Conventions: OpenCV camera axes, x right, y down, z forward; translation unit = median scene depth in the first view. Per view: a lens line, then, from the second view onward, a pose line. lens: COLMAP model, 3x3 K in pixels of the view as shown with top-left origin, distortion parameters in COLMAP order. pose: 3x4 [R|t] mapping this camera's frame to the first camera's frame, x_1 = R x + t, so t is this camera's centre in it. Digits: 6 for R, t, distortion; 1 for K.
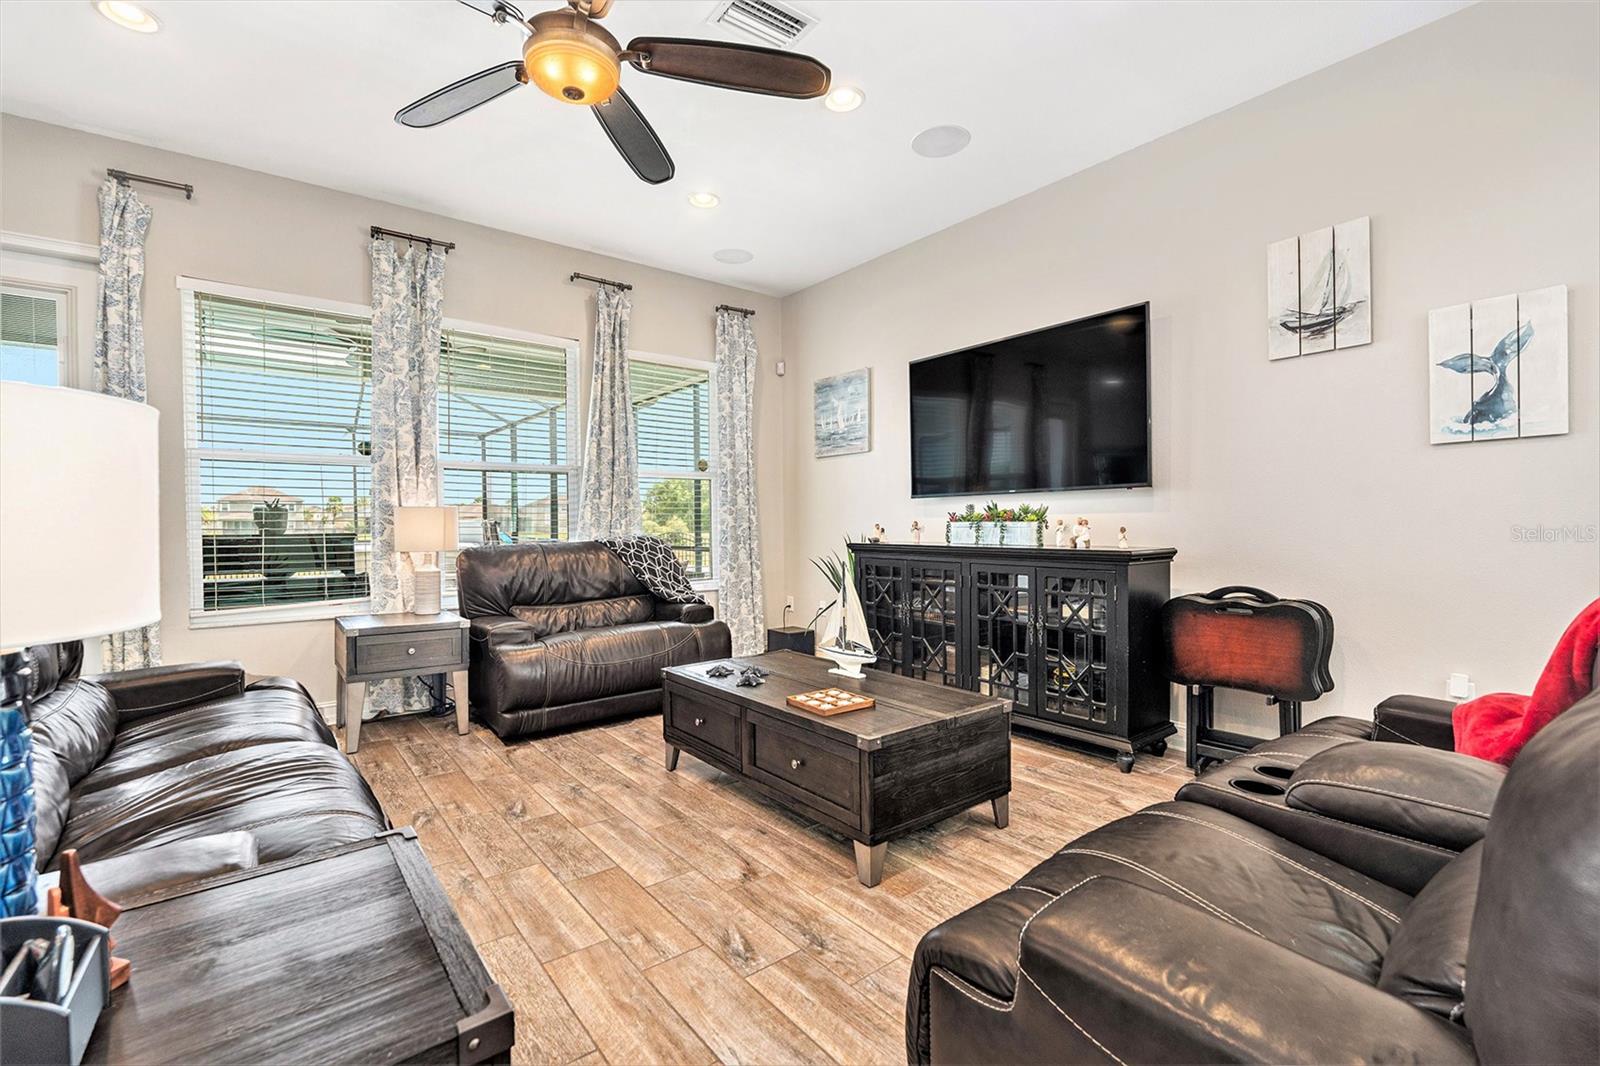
lens RADIAL K [[707.0, 0, 791.4], [0, 707.0, 528.7], [0, 0, 1]] dist [-0.002415, -0.000003]
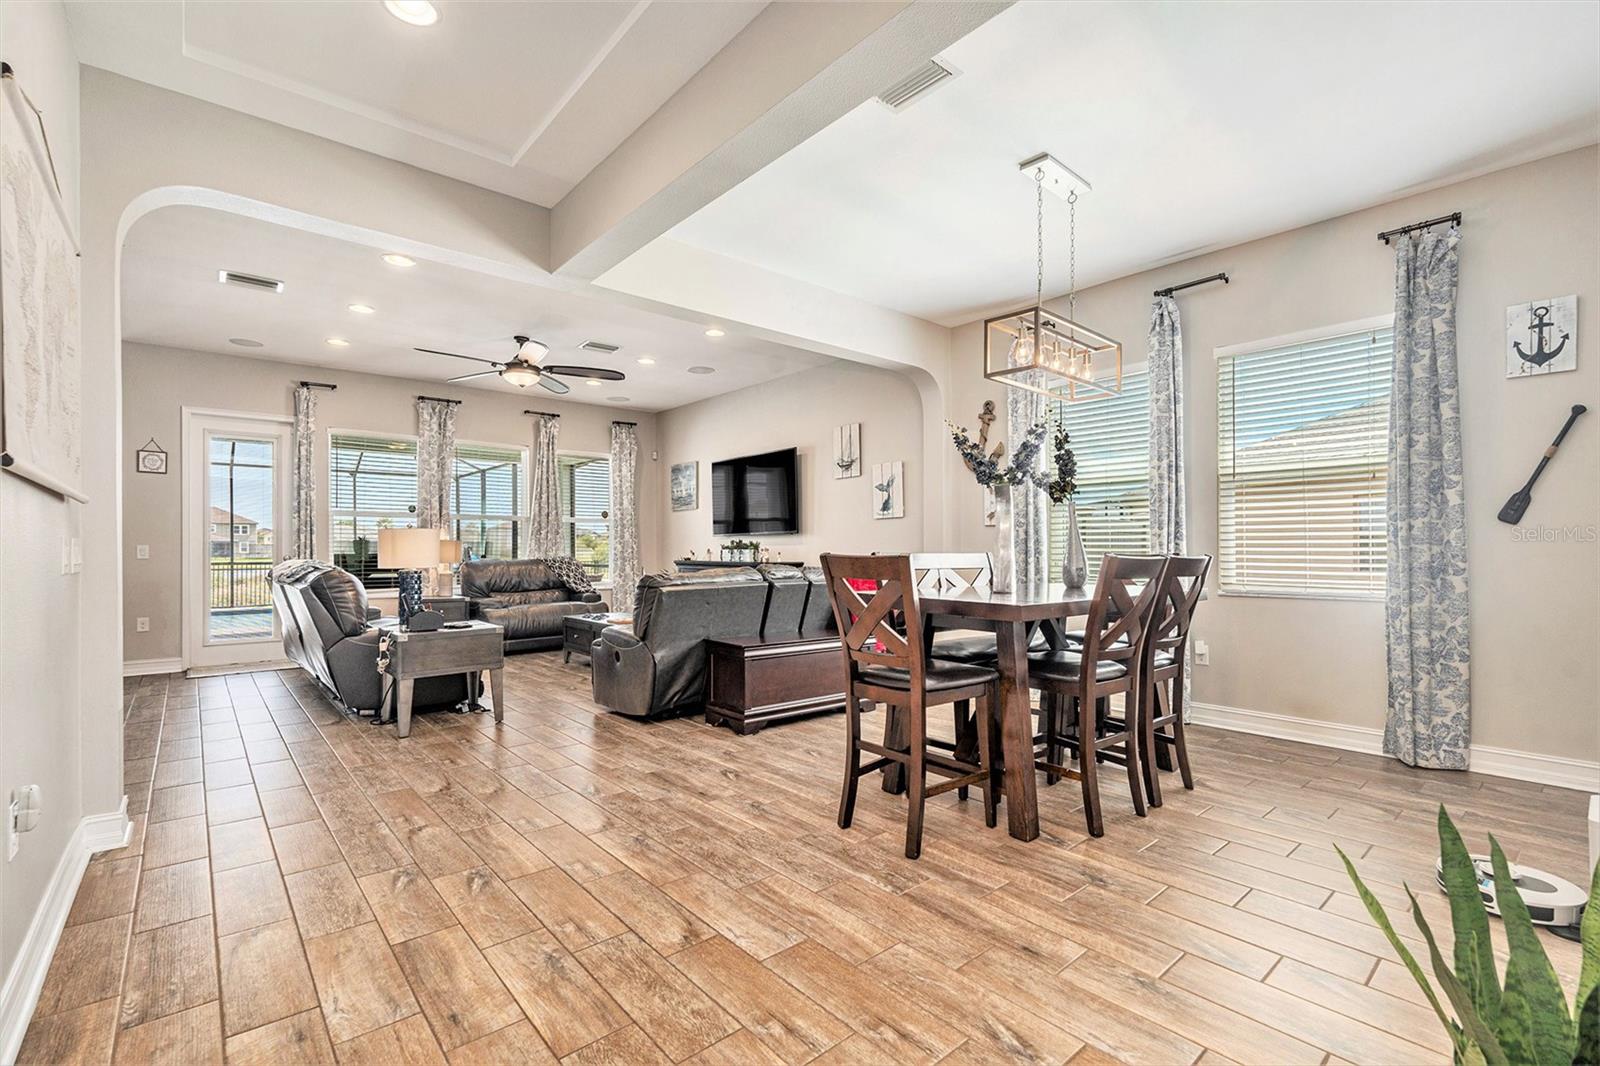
lens RADIAL K [[692.2, 0, 783.7], [0, 692.2, 544.6], [0, 0, 1]] dist [-0.001395, 0.000362]
pose [[0.999047, 0.005051, 0.043363, 0.295364], [-0.004429, 0.999886, -0.014423, 0.003761], [-0.043431, 0.014218, 0.998955, -0.849620]]
